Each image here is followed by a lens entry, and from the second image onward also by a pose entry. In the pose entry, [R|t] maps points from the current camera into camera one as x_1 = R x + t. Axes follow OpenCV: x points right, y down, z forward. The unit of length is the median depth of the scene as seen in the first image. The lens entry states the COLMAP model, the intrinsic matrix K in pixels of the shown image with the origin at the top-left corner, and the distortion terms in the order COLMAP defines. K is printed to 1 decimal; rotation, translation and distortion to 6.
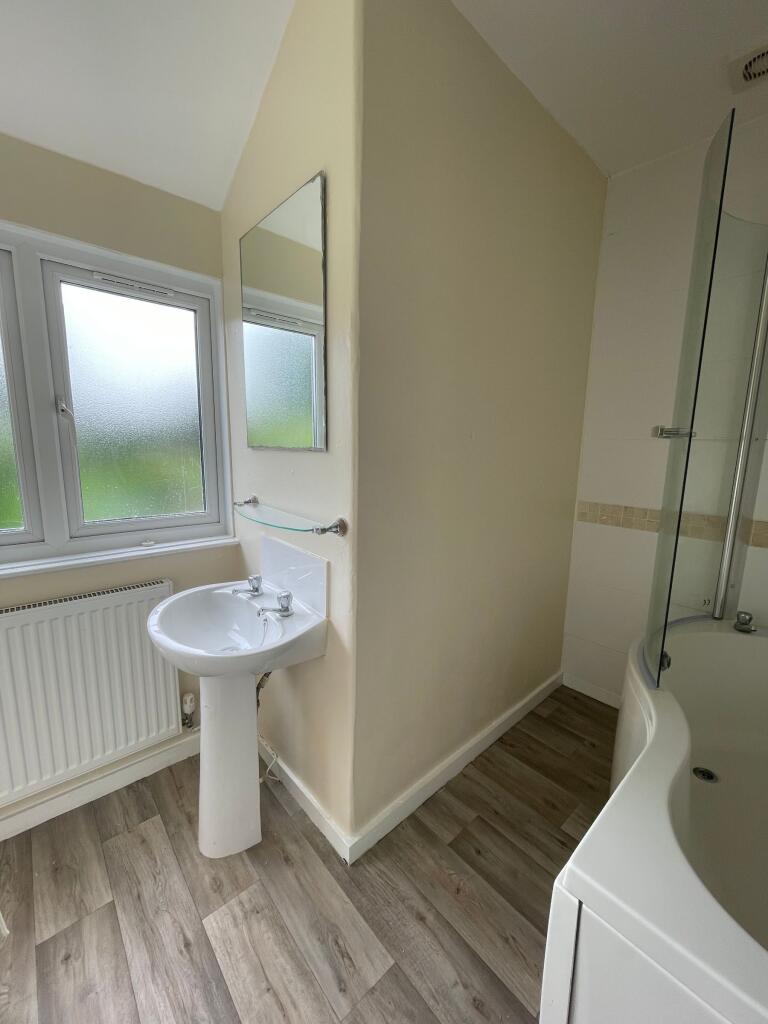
lens RADIAL K [[416.2, 0, 378.2], [0, 416.2, 510.7], [0, 0, 1]] dist [0.003050, -0.000784]
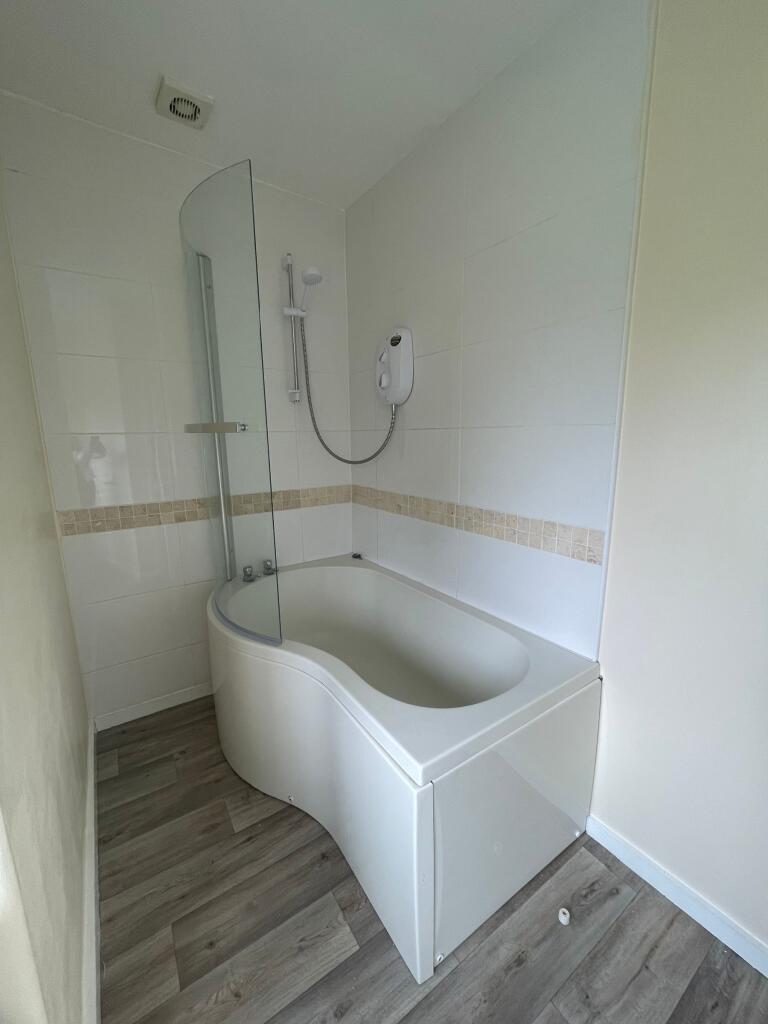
lens RADIAL K [[416.2, 0, 391.7], [0, 416.2, 503.7], [0, 0, 1]] dist [0.003050, -0.000784]
pose [[0.116805, -0.172982, 0.977974, -0.352246], [0.173964, 0.973054, 0.151334, -0.075314], [-0.977800, 0.152455, 0.143750, 0.395090]]
